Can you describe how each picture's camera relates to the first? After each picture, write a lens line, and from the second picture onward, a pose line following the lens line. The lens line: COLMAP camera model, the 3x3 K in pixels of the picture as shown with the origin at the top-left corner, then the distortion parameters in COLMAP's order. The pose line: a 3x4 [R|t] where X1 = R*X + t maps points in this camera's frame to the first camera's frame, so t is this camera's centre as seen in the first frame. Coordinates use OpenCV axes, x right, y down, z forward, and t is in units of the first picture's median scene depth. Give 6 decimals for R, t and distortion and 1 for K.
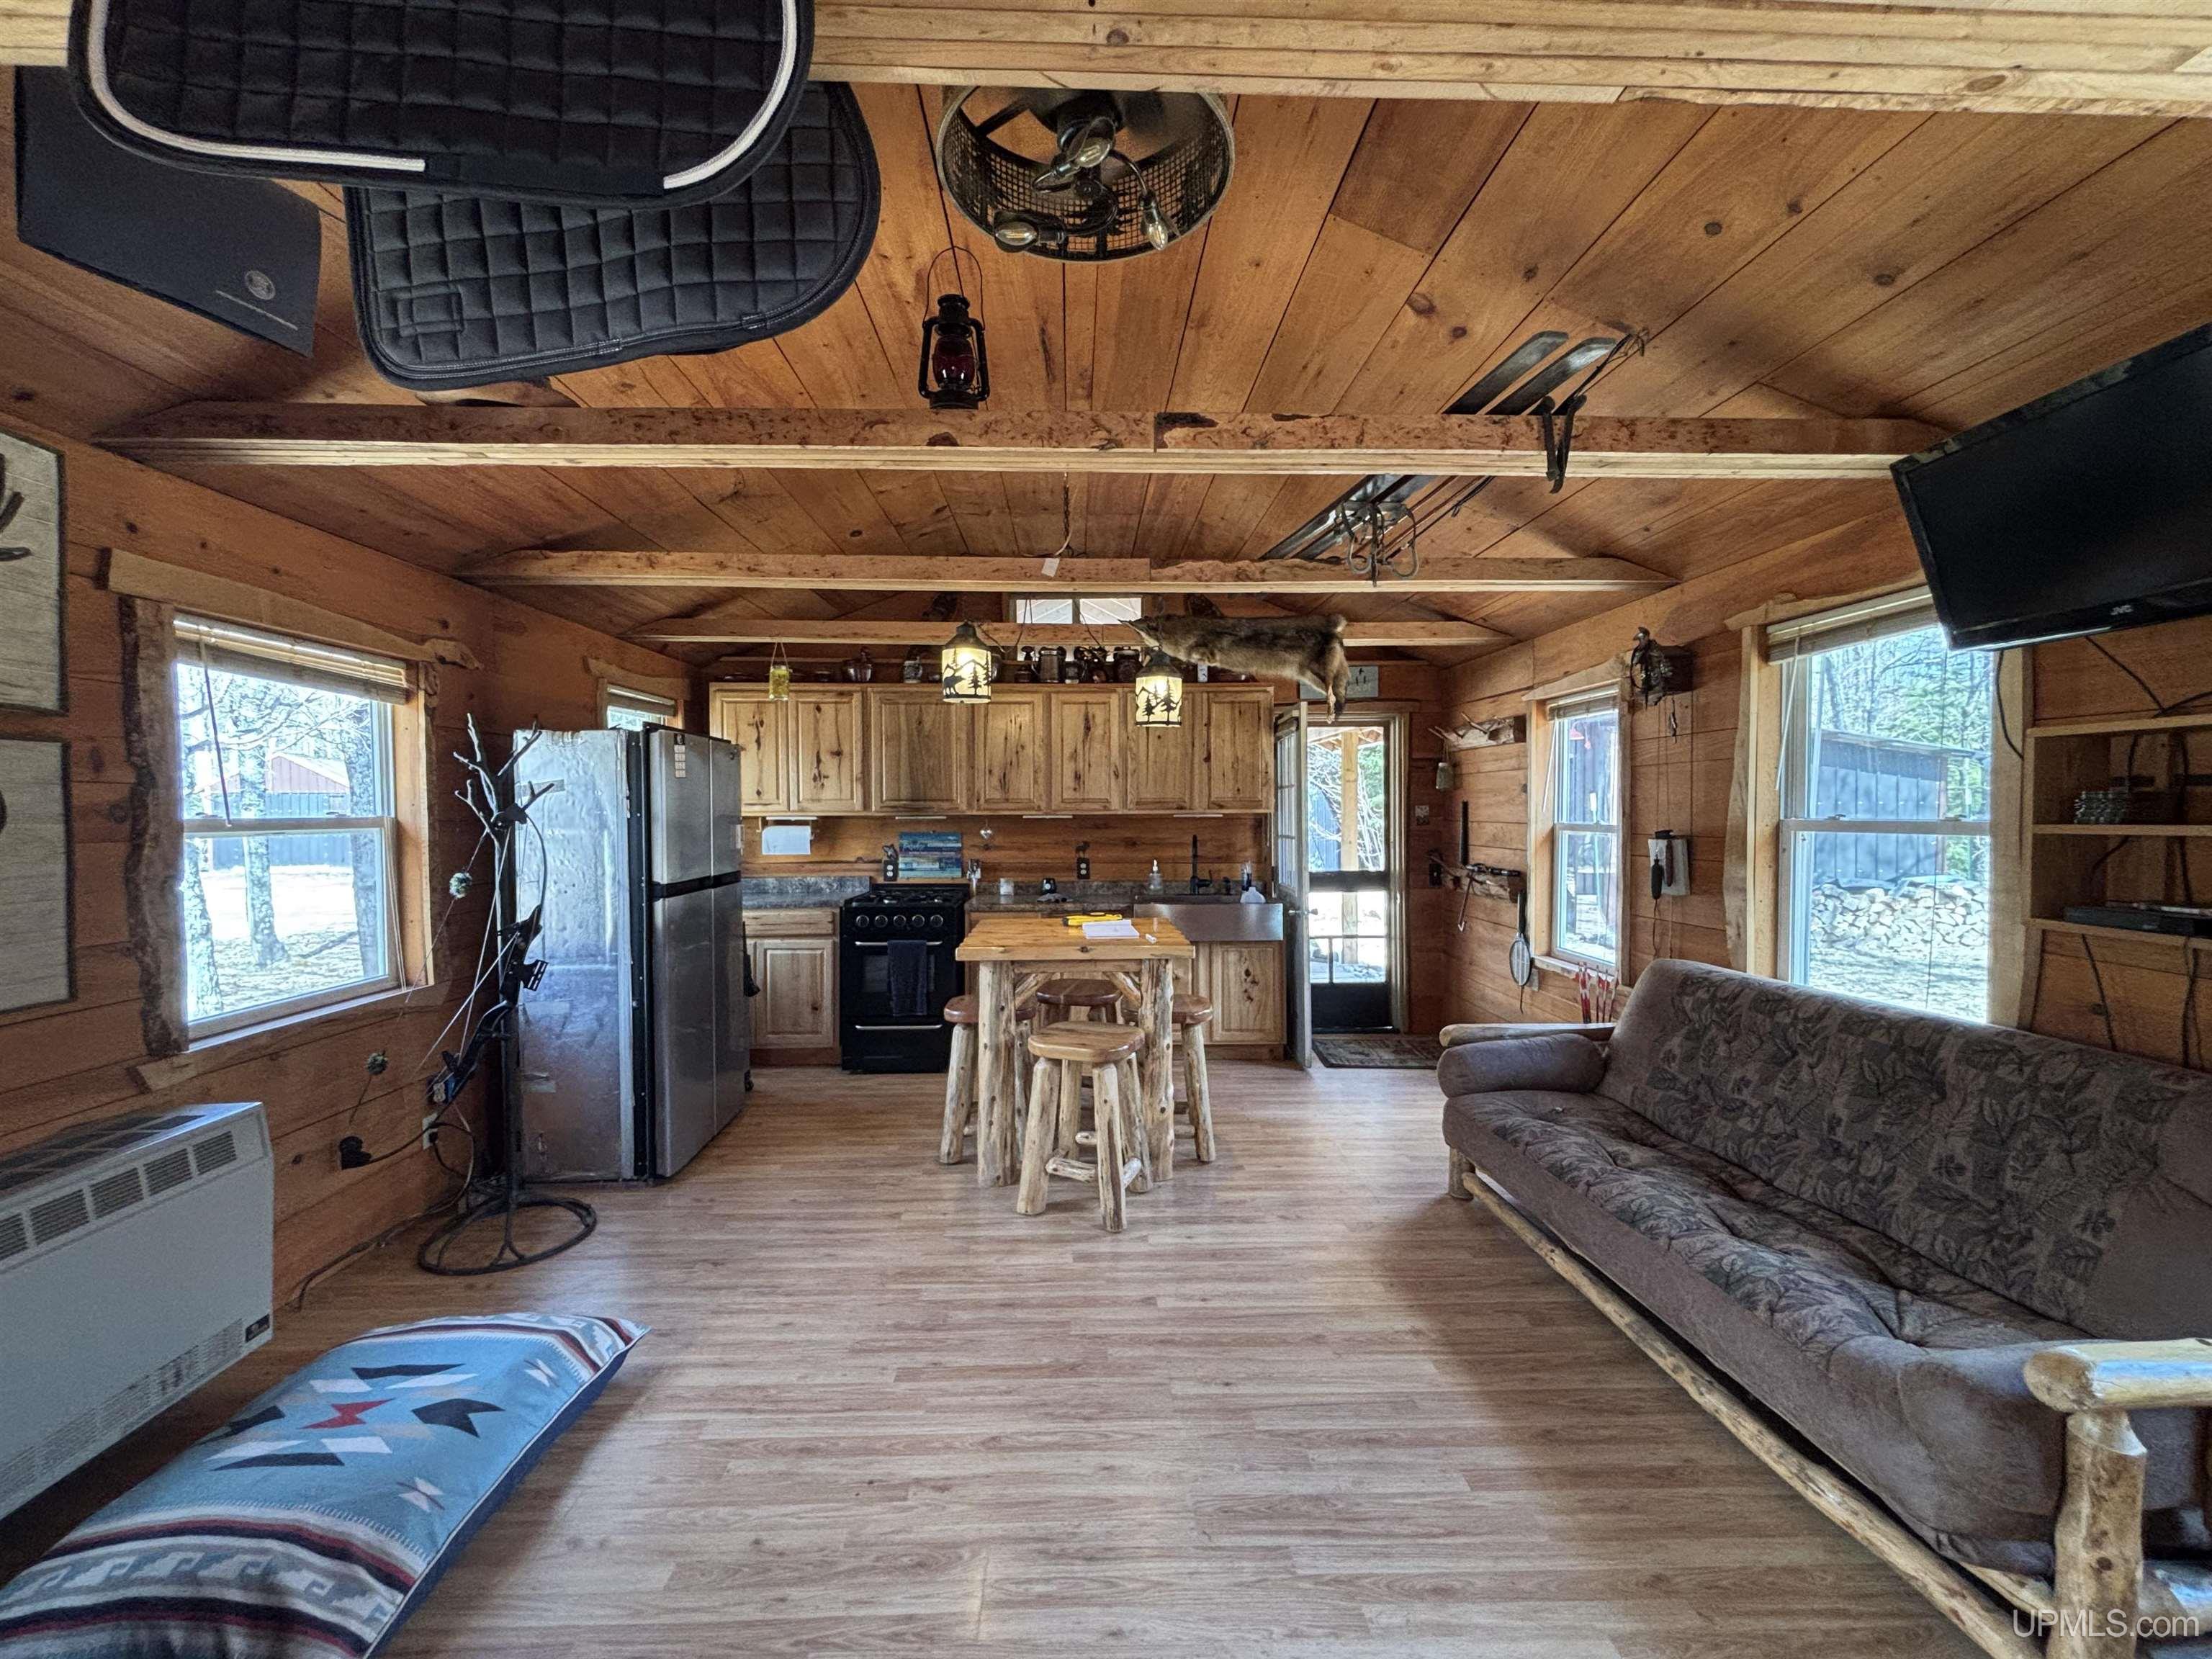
lens RADIAL K [[886.4, 0, 1105.5], [0, 886.4, 827.8], [0, 0, 1]] dist [0.002454, -0.000785]
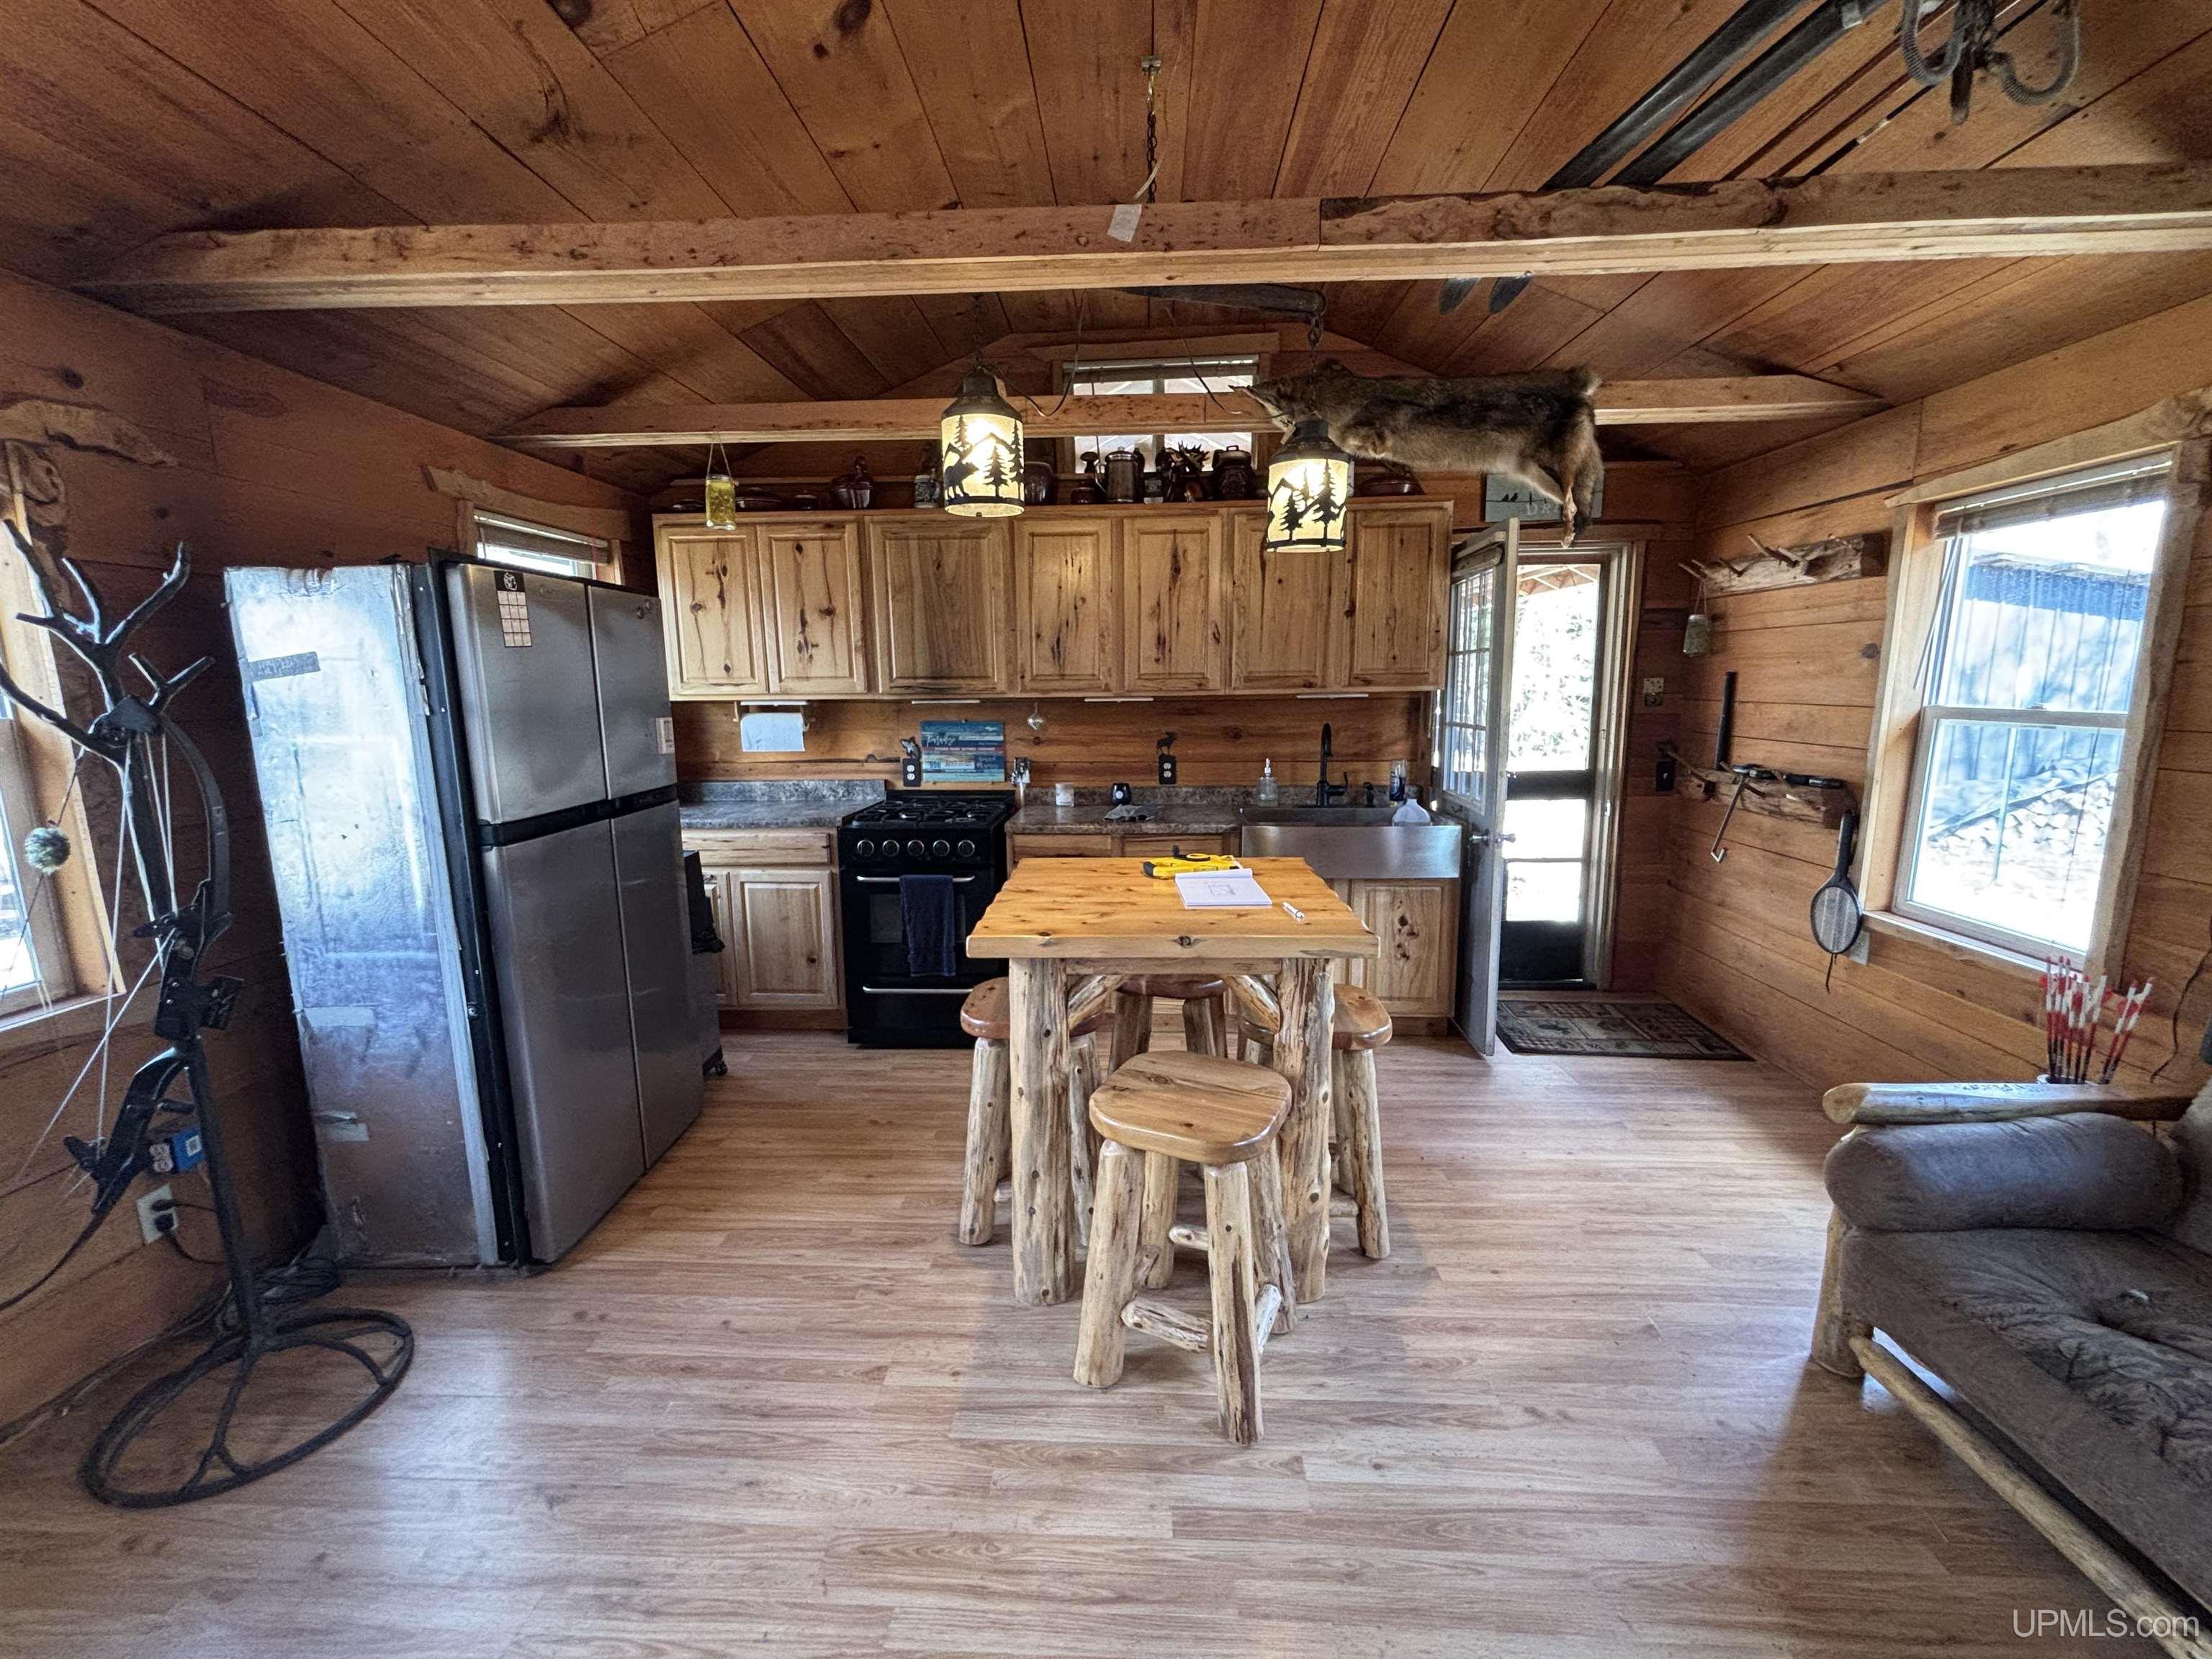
lens RADIAL K [[886.4, 0, 1110.0], [0, 886.4, 826.3], [0, 0, 1]] dist [0.002454, -0.000785]
pose [[0.997250, 0.003934, -0.074012, -0.026146], [0.006615, 0.989882, 0.141740, -0.016329], [0.073820, -0.141840, 0.987133, 0.370217]]
